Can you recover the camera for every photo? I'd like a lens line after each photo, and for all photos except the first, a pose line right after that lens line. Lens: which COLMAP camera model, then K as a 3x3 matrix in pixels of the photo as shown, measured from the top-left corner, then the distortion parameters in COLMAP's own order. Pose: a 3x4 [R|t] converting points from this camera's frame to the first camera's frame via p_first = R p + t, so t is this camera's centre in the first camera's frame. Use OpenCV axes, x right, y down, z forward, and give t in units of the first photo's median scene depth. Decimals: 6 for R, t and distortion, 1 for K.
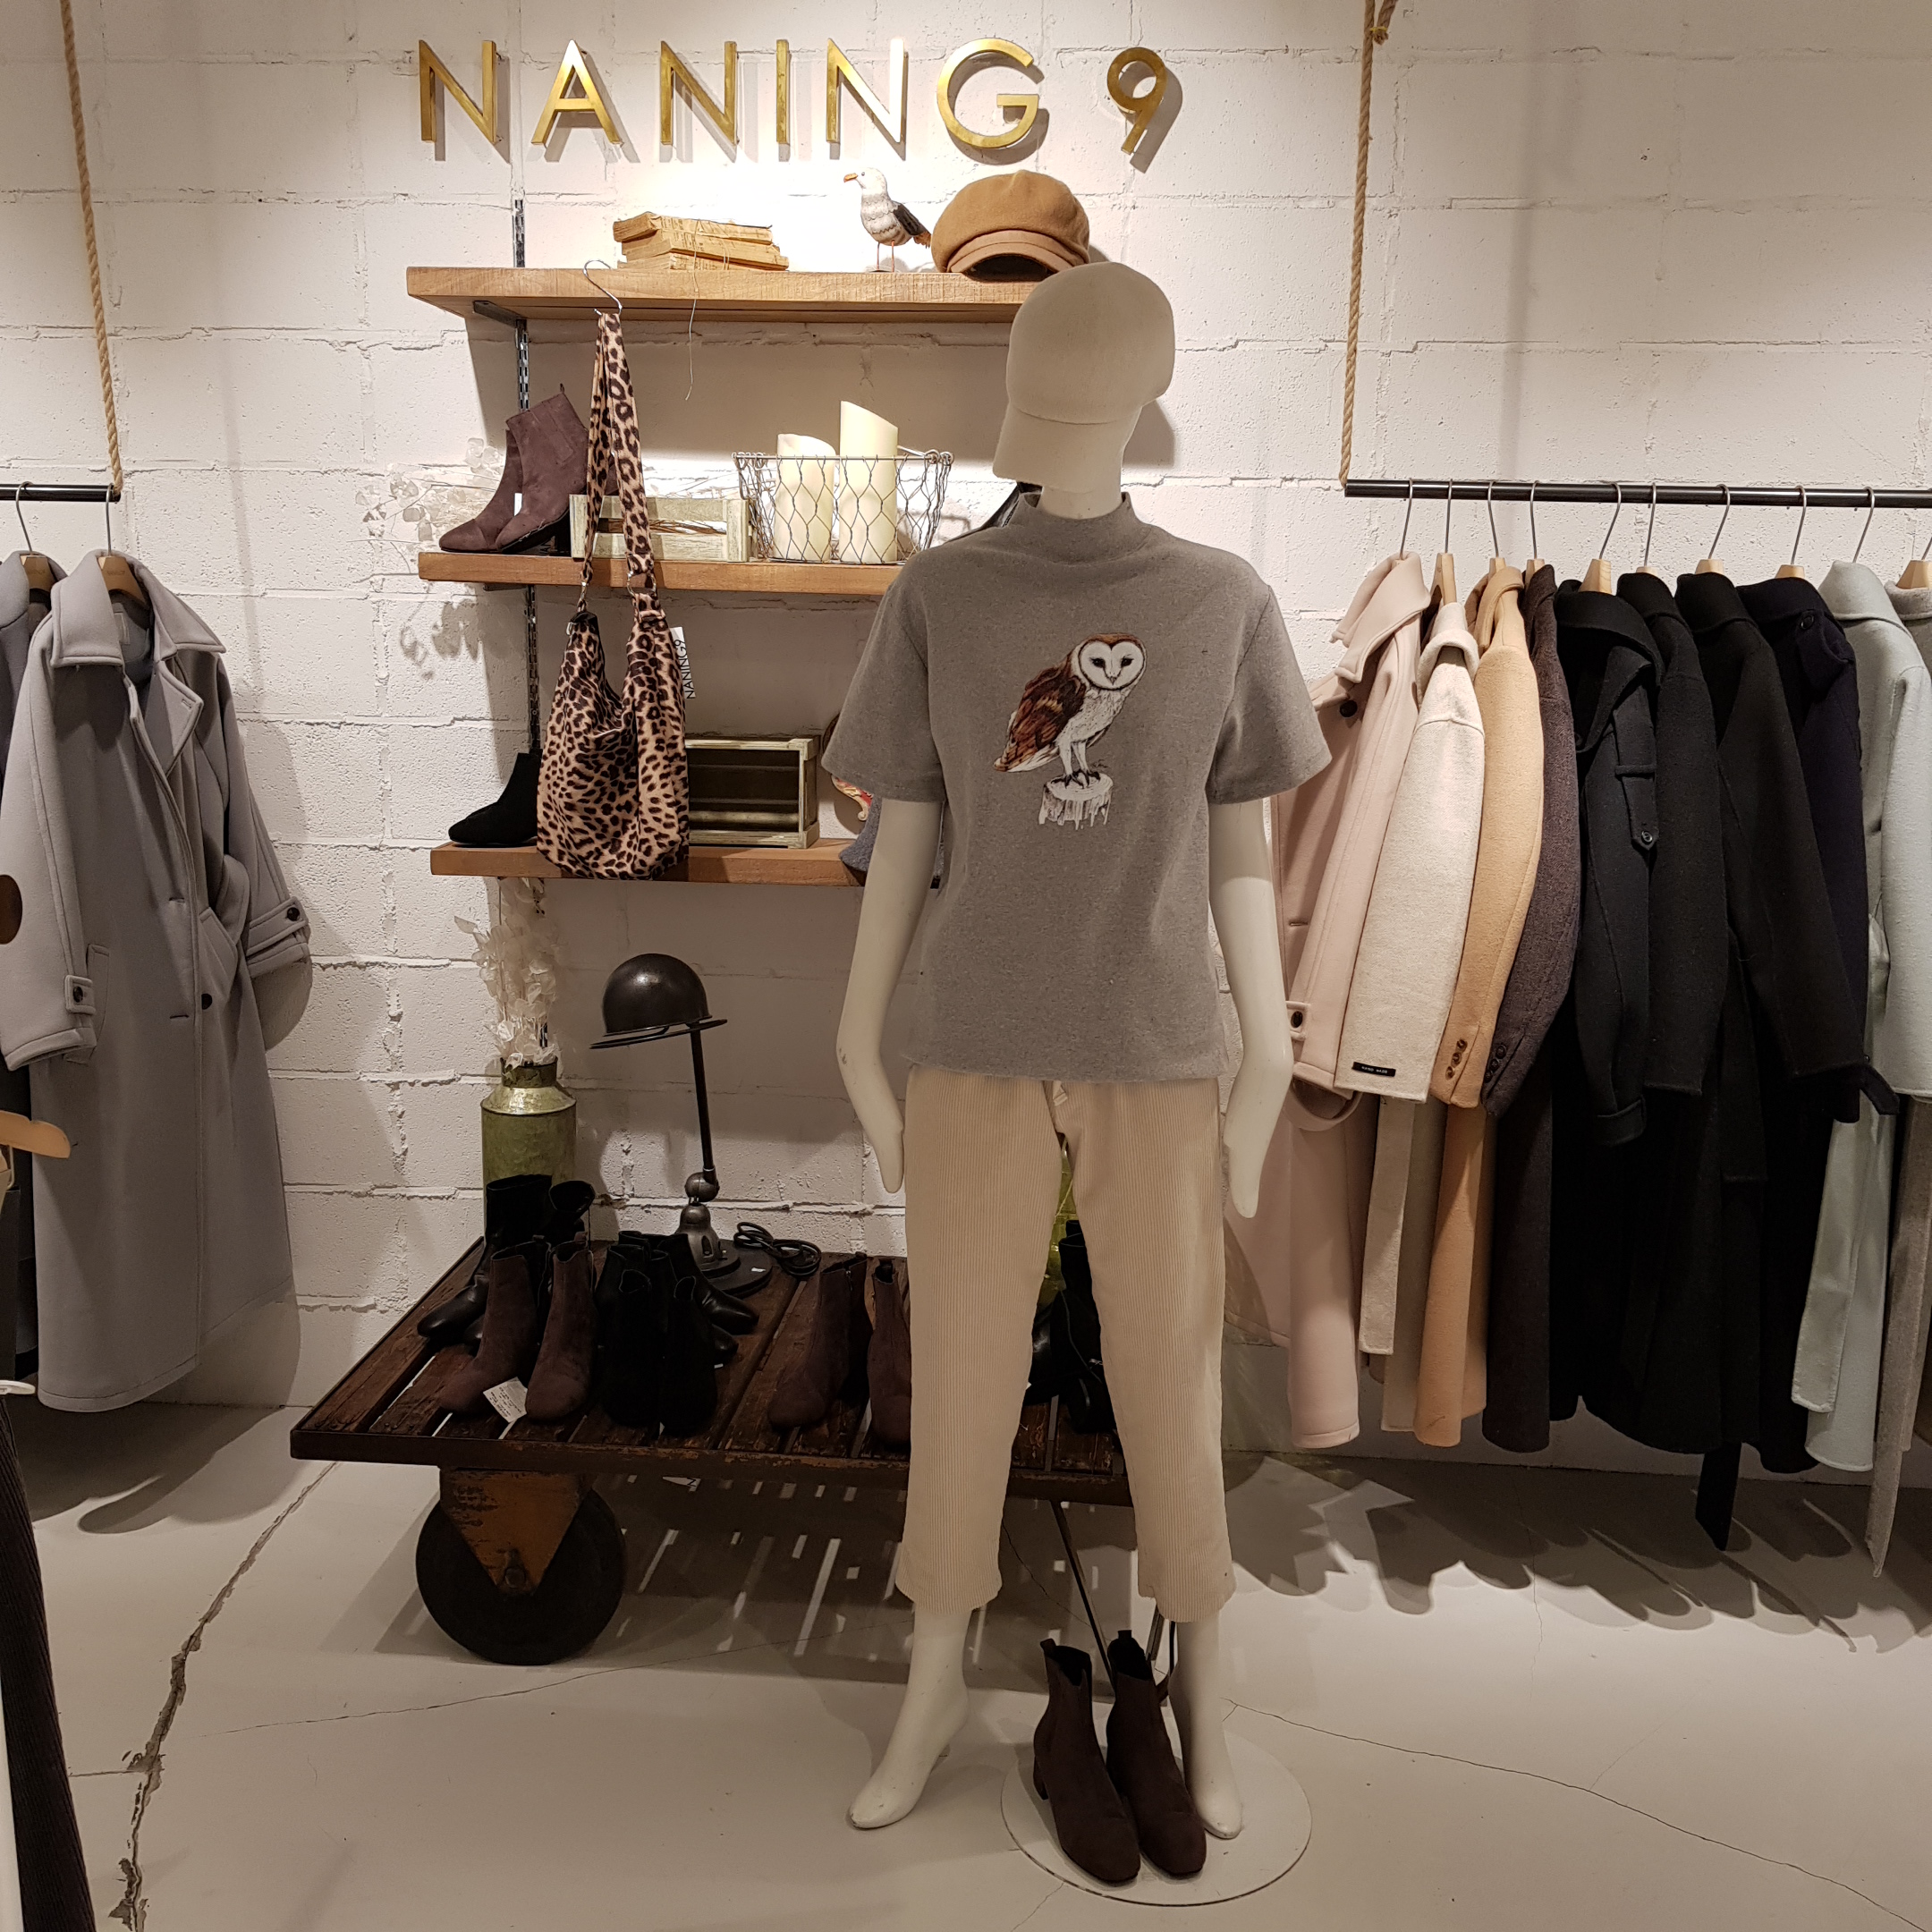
lens RADIAL K [[2009.0, 0, 966.0], [0, 2009.0, 966.0], [0, 0, 1]] dist [0.128586, -0.257342]
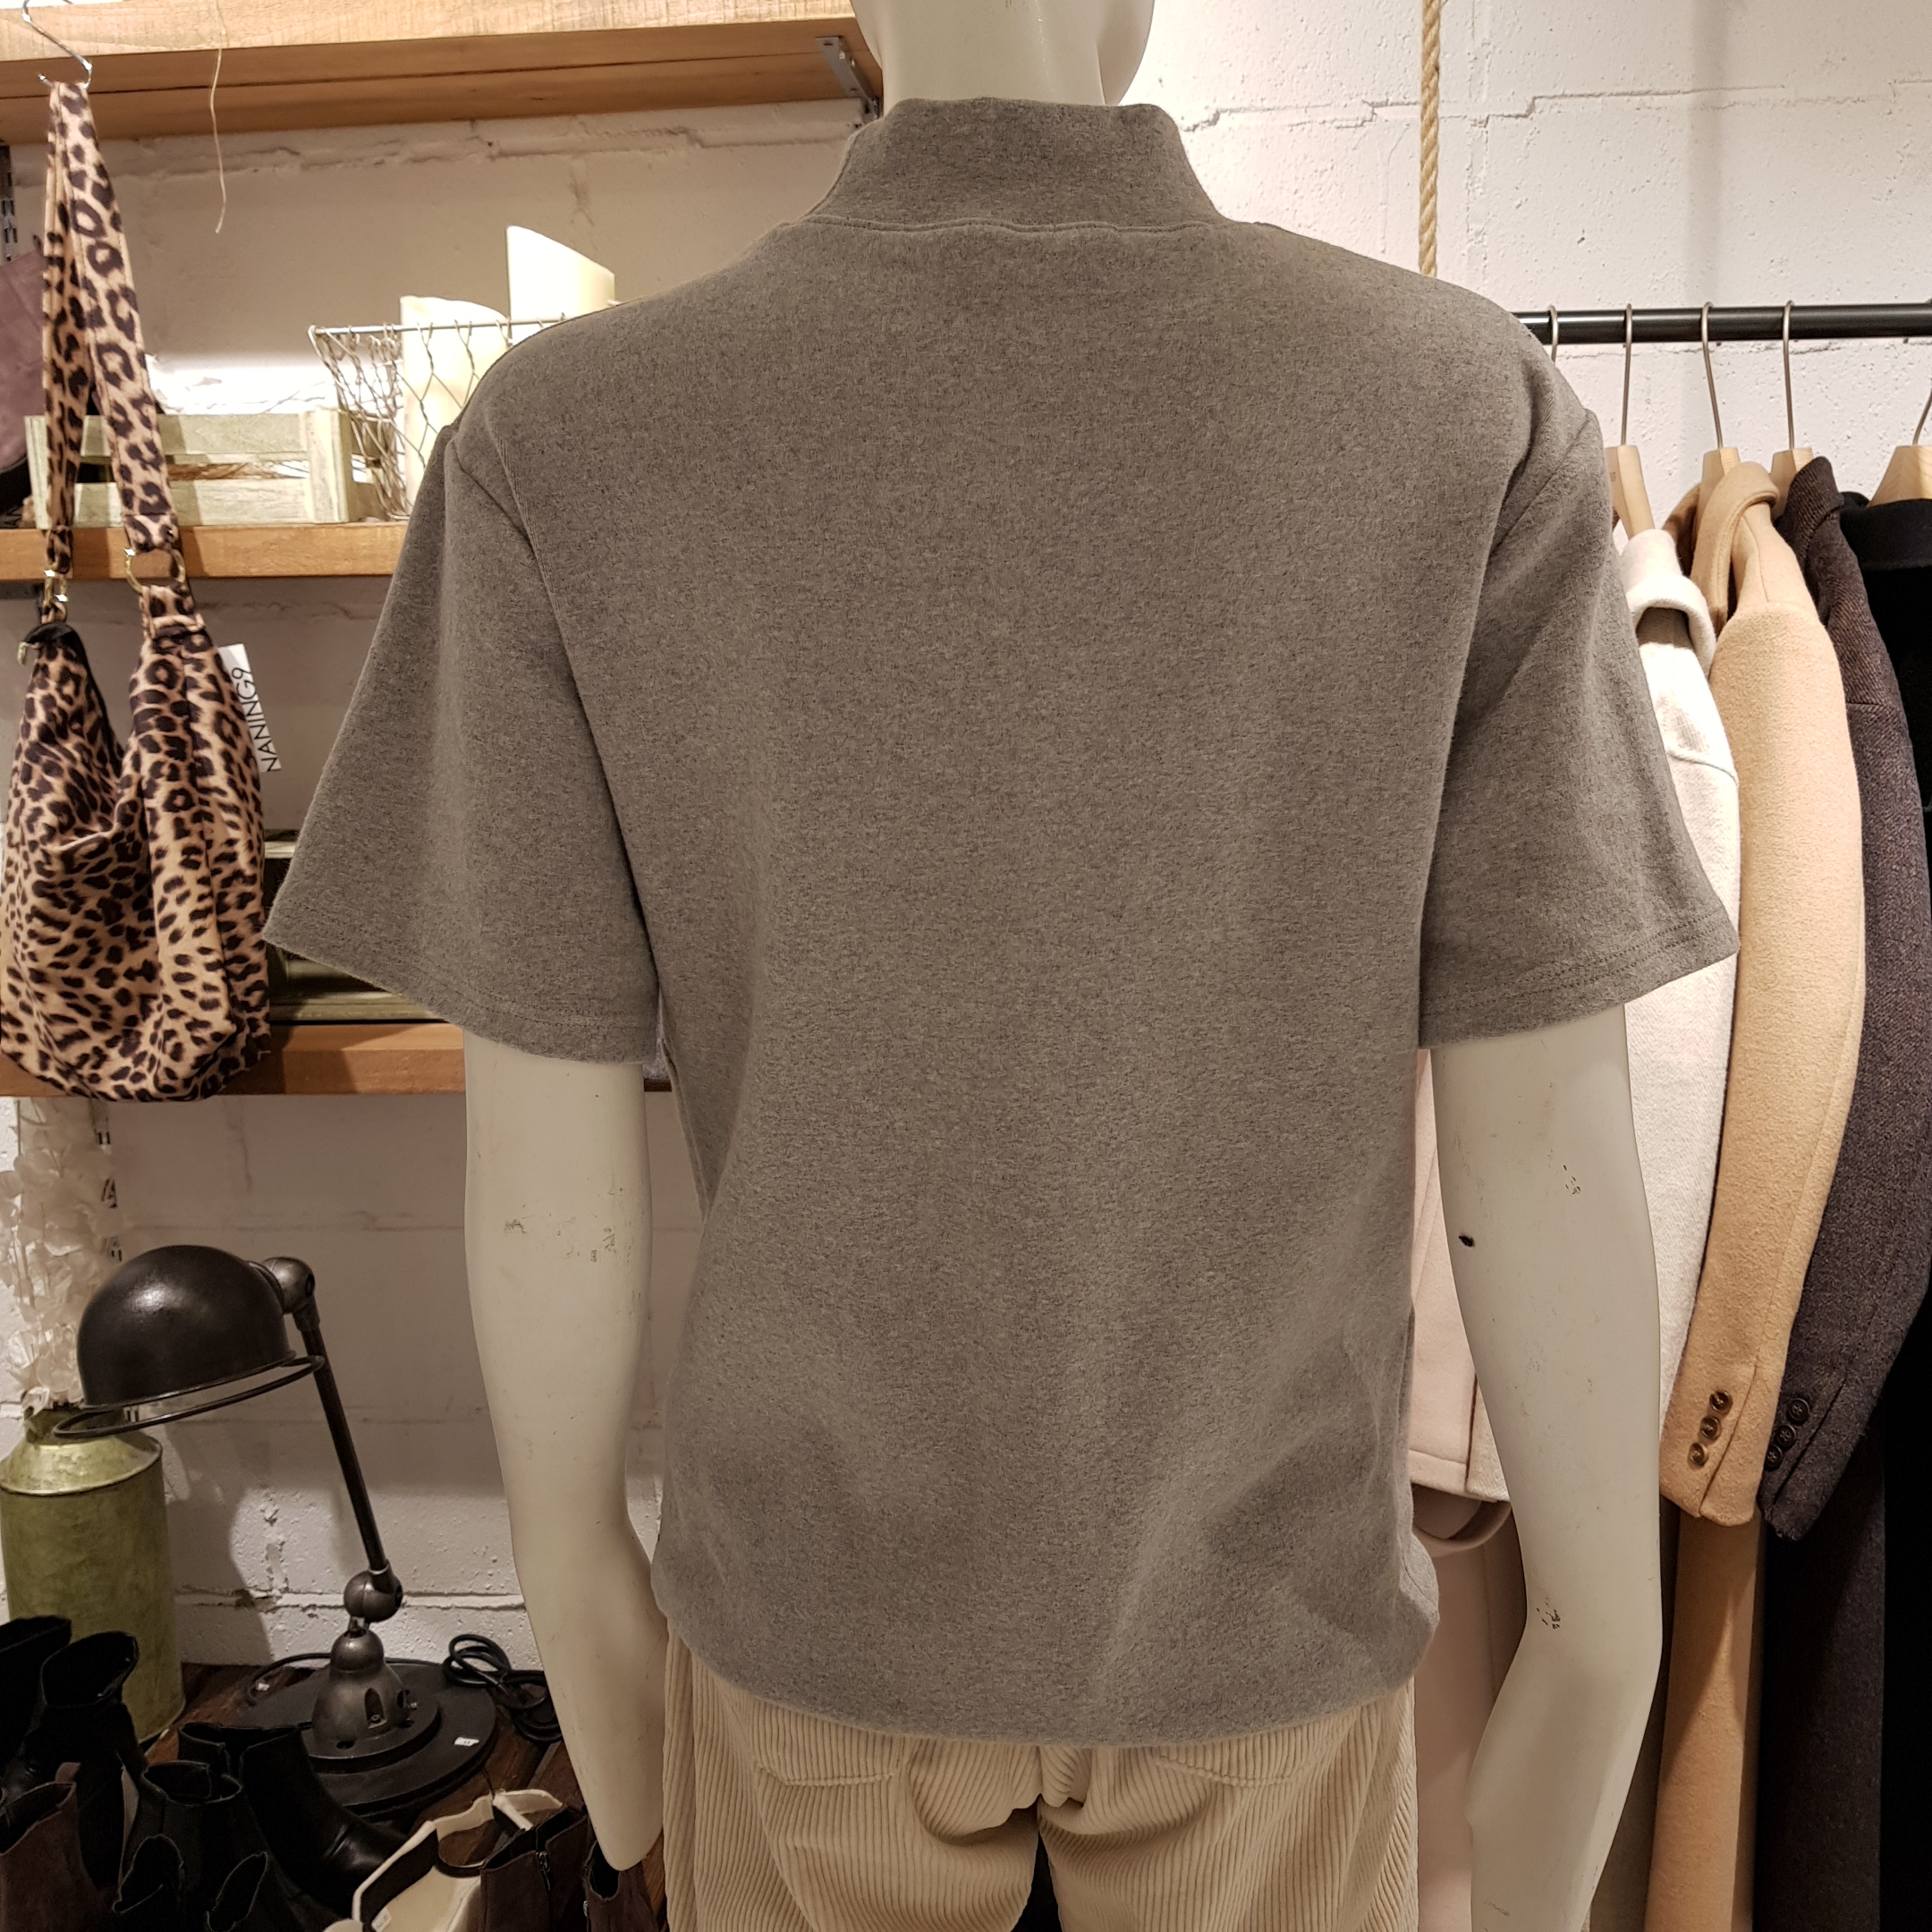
lens RADIAL K [[2010.5, 0, 958.9], [0, 2010.5, 996.6], [0, 0, 1]] dist [0.074794, -0.153467]
pose [[0.999139, -0.038352, -0.015821, 0.063559], [0.038067, 0.999115, -0.017885, -0.054310], [0.016493, 0.017267, 0.999715, 0.454882]]
